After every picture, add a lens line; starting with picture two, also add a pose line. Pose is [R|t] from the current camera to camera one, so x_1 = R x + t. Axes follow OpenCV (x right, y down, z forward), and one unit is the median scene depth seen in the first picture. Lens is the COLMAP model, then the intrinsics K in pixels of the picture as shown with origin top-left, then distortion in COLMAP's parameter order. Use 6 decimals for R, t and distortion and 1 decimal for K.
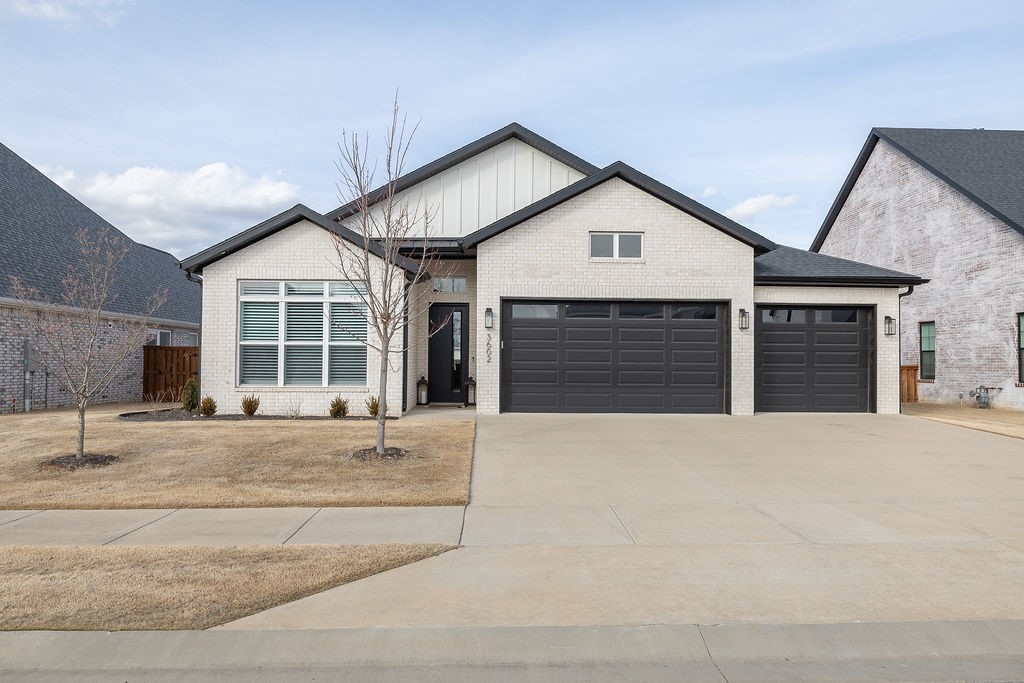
lens RADIAL K [[674.5, 0, 512.0], [0, 674.5, 341.5], [0, 0, 1]] dist [0.000842, 0.003798]
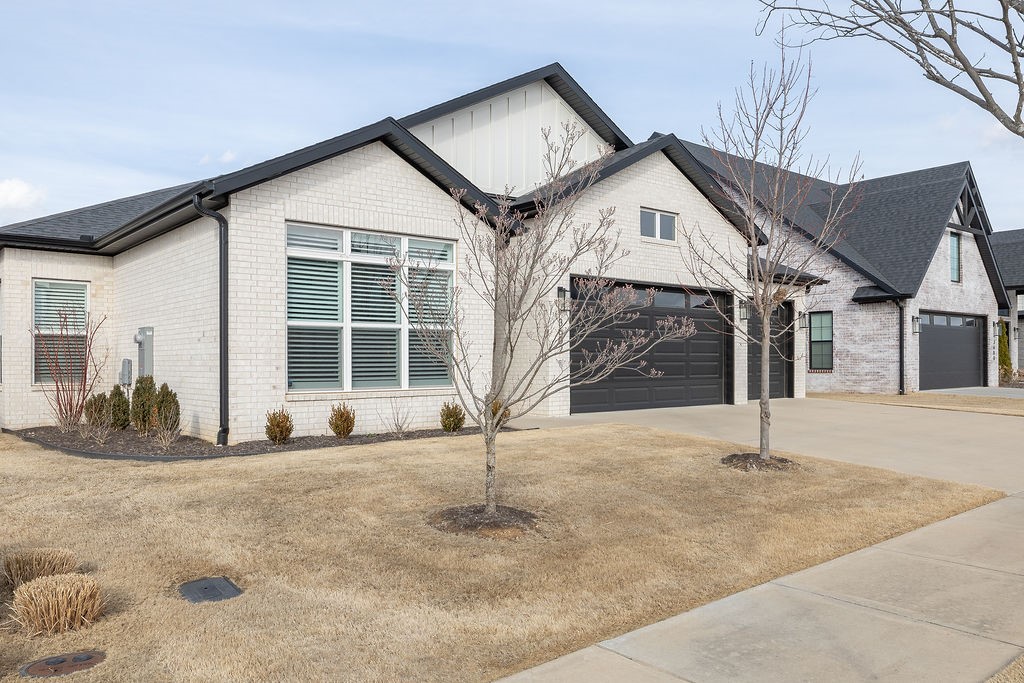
lens RADIAL K [[760.2, 0, 512.0], [0, 760.2, 341.5], [0, 0, 1]] dist [0.034572, -0.000018]
pose [[0.790333, 0.004792, 0.612658, -0.674327], [-0.006485, 0.999979, 0.000543, 0.017443], [-0.612643, -0.004402, 0.790348, 0.321621]]
